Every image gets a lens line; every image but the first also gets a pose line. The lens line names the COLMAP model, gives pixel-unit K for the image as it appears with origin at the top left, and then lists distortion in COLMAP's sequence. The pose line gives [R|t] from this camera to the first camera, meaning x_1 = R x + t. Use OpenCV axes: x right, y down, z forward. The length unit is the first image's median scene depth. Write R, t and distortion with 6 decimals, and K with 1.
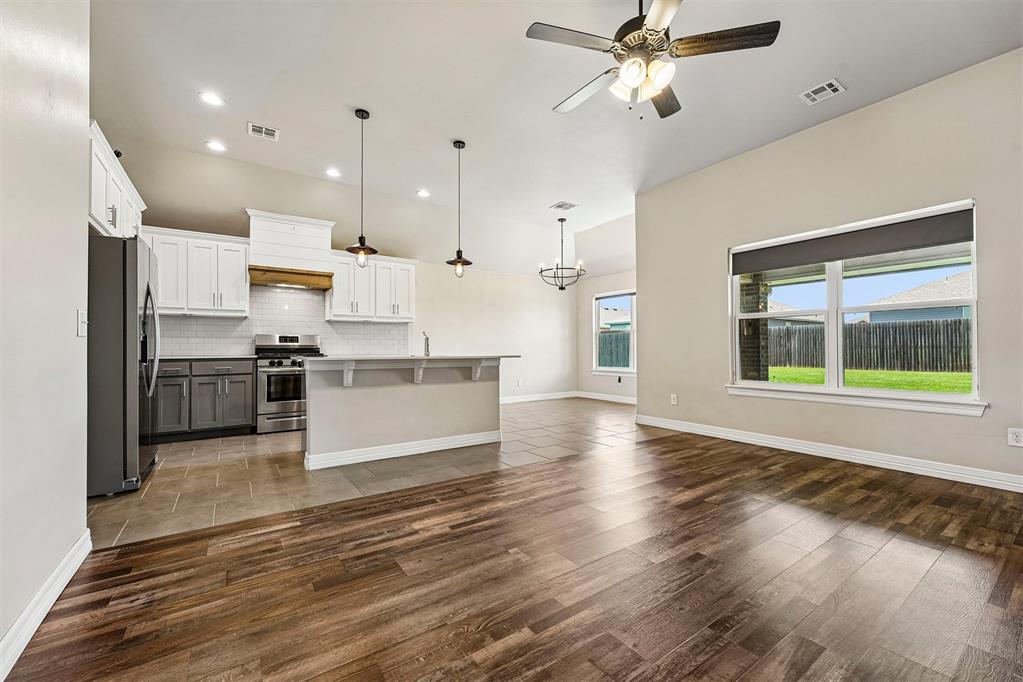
lens RADIAL K [[409.4, 0, 512.2], [0, 409.4, 343.4], [0, 0, 1]] dist [0.000115, 0.000049]
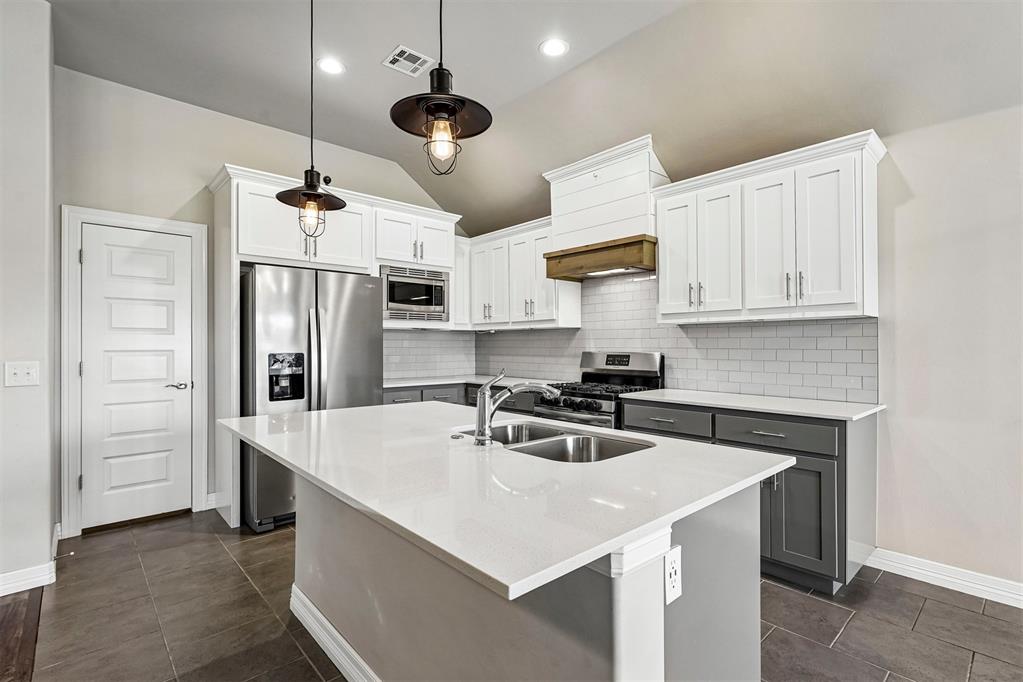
lens RADIAL K [[477.2, 0, 514.3], [0, 477.2, 342.4], [0, 0, 1]] dist [0.000341, 0.000306]
pose [[0.134226, -0.001084, -0.990950, 0.161272], [0.015611, 0.999878, 0.001020, -0.047218], [0.990828, -0.015607, 0.134226, 0.910334]]
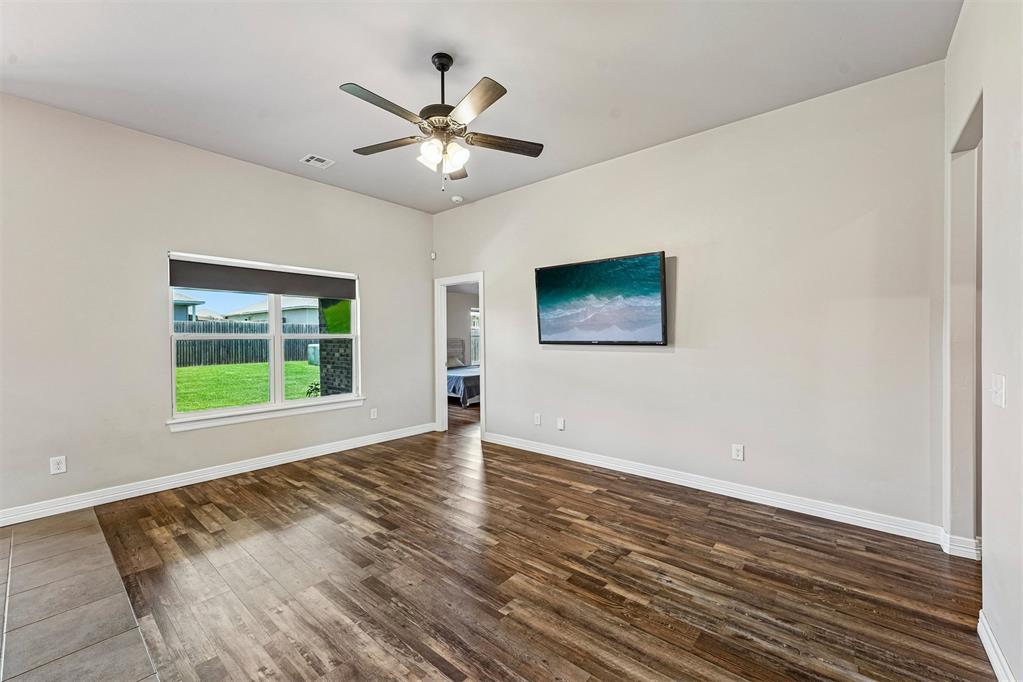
lens RADIAL K [[410.4, 0, 512.5], [0, 410.4, 342.1], [0, 0, 1]] dist [-0.001783, -0.000018]
pose [[-0.260462, -0.009037, 0.965442, -0.421011], [-0.008778, 0.999937, 0.006991, -0.065611], [-0.965444, -0.006654, -0.260525, 0.552711]]
